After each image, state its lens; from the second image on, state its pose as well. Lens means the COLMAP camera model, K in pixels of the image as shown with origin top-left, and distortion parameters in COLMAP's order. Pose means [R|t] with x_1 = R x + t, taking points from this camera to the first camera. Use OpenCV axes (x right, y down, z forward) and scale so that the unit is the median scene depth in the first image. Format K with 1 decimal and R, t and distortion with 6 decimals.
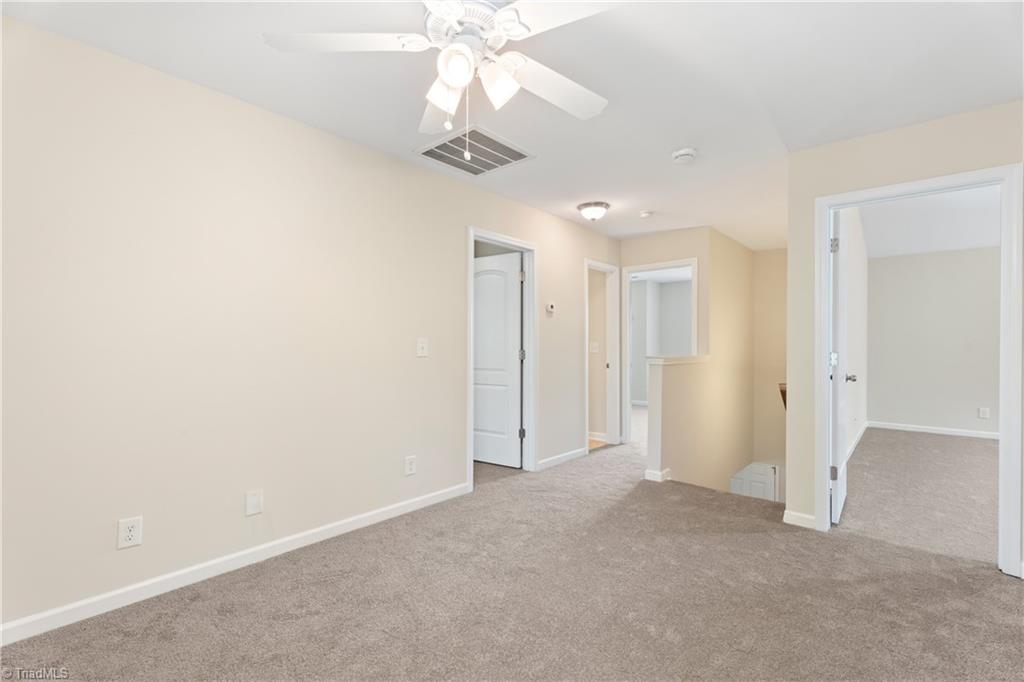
lens RADIAL K [[454.1, 0, 508.5], [0, 454.1, 346.7], [0, 0, 1]] dist [0.001765, -0.000494]
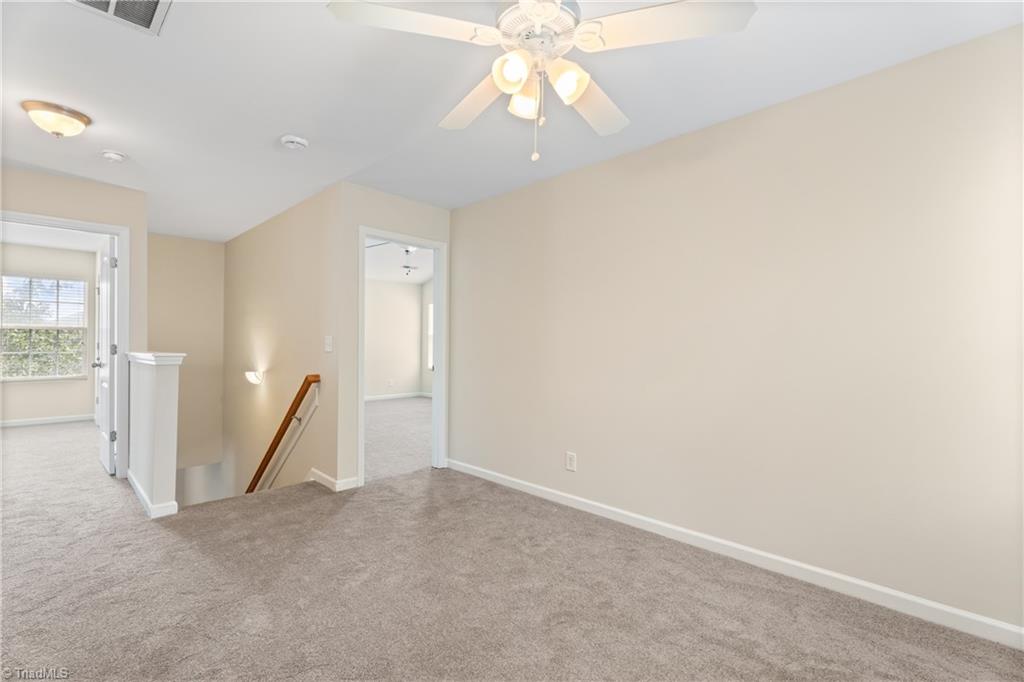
lens RADIAL K [[454.1, 0, 508.5], [0, 454.1, 346.7], [0, 0, 1]] dist [0.001765, -0.000494]
pose [[0.026457, -0.005037, 0.999637, -0.590446], [-0.012137, 0.999912, 0.005360, -0.002804], [-0.999576, -0.012274, 0.026394, 0.549841]]
